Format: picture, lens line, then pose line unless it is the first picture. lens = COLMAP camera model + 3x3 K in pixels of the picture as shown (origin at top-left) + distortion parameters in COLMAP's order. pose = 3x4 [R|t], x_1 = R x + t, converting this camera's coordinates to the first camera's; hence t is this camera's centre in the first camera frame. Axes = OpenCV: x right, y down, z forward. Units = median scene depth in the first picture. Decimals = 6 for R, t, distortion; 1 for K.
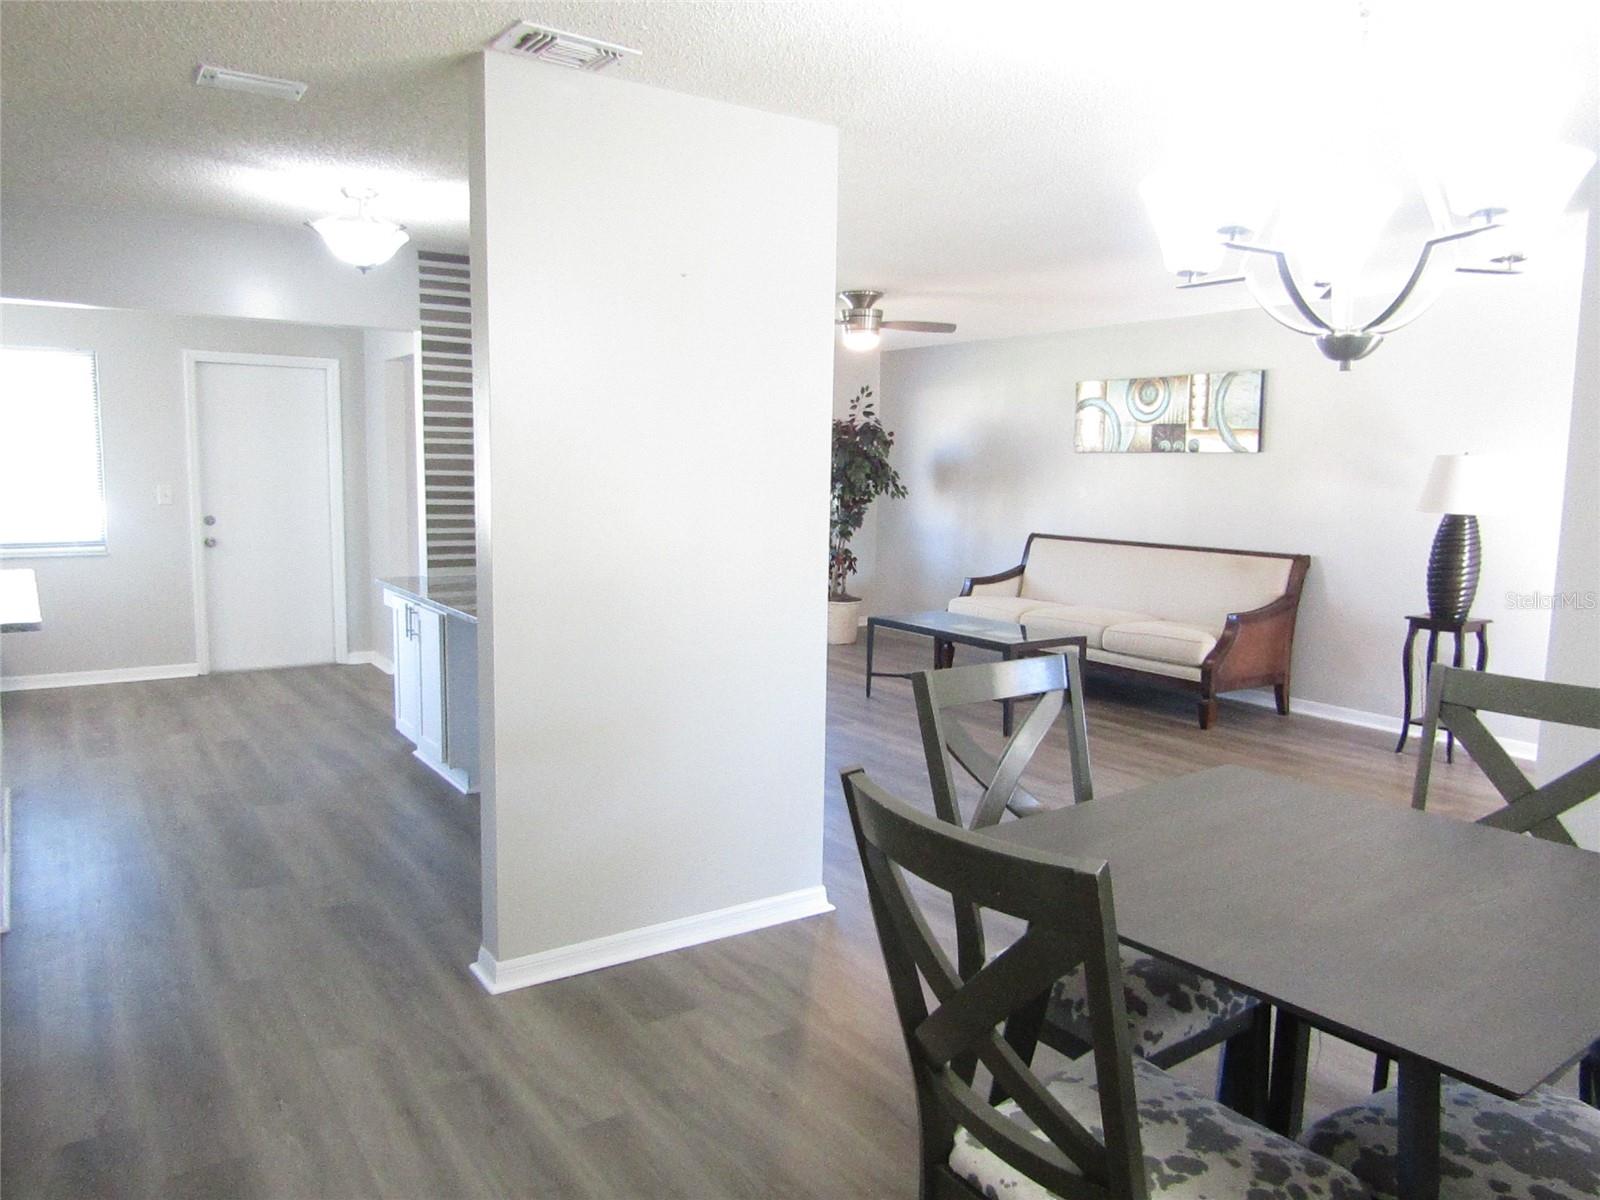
lens RADIAL K [[1135.4, 0, 797.8], [0, 1135.4, 599.7], [0, 0, 1]] dist [-0.001089, -0.003555]
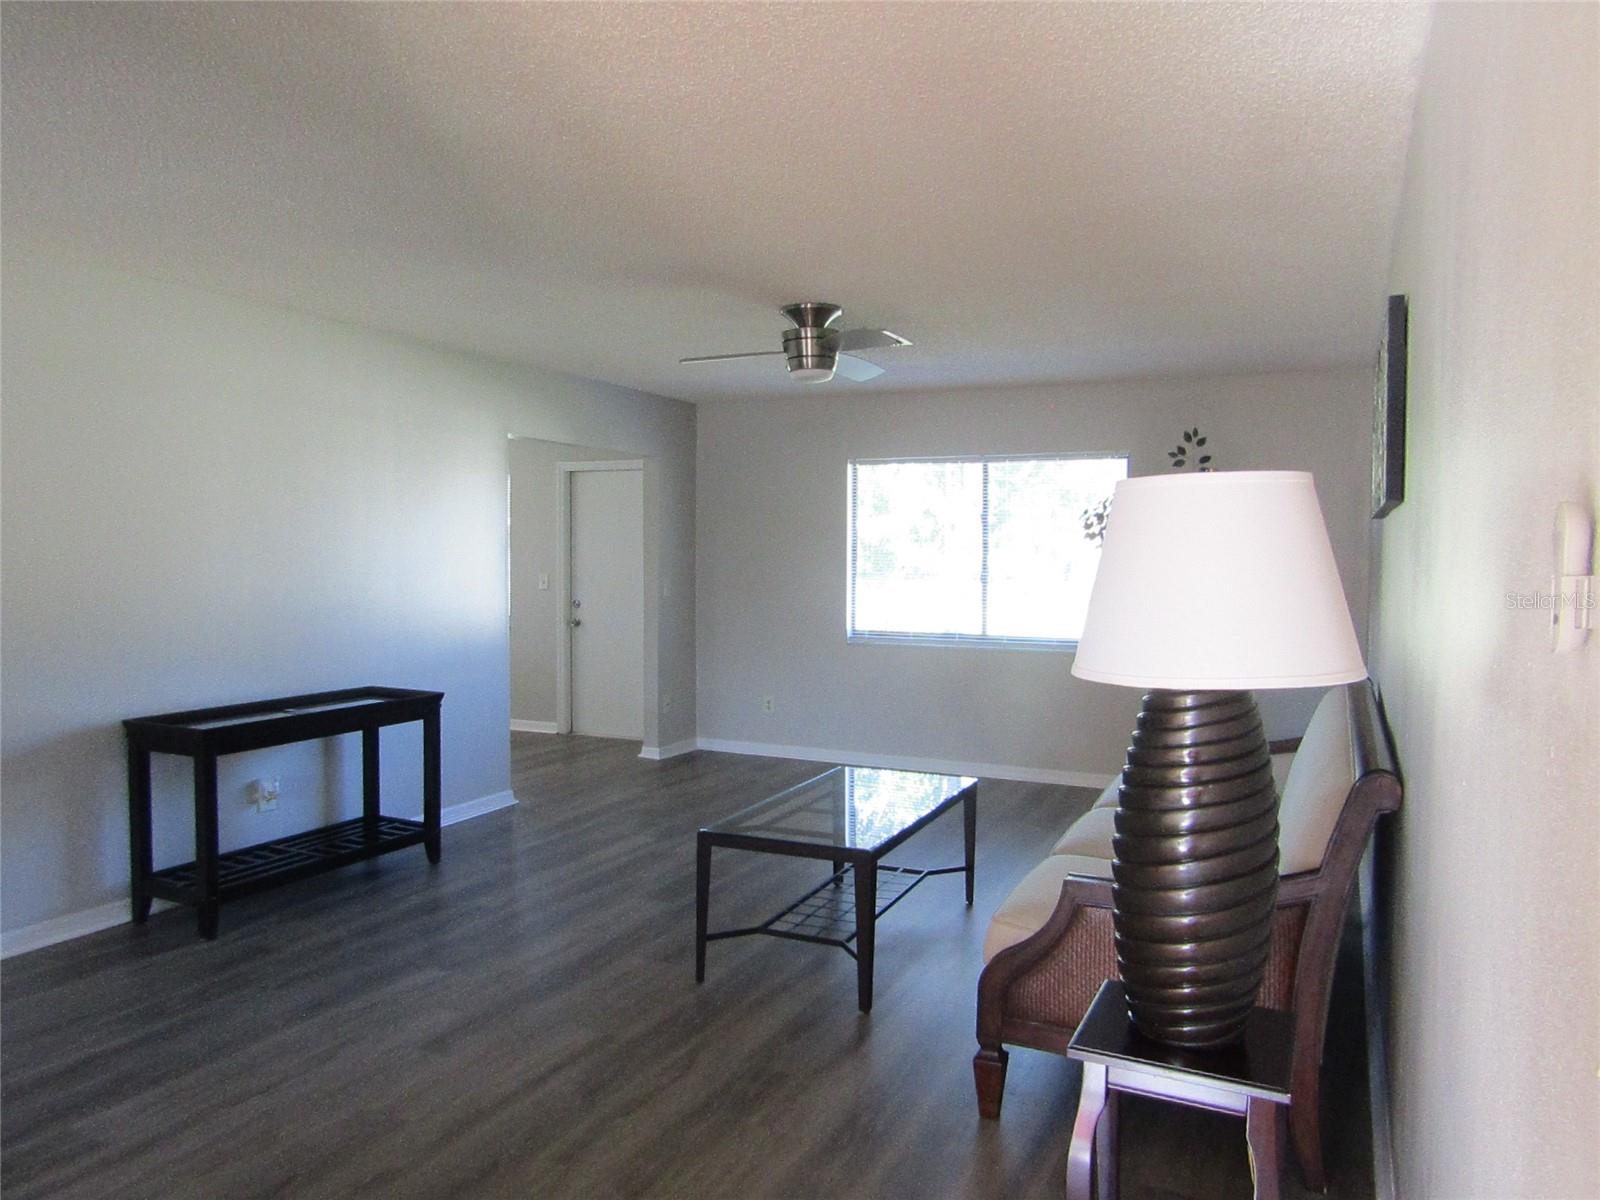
lens RADIAL K [[1135.4, 0, 799.3], [0, 1135.4, 597.7], [0, 0, 1]] dist [-0.001089, -0.003555]
pose [[0.494418, 0.028803, -0.868747, 0.133259], [-0.094655, 0.995291, -0.020871, -0.016041], [0.864055, 0.092550, 0.494817, 0.133266]]
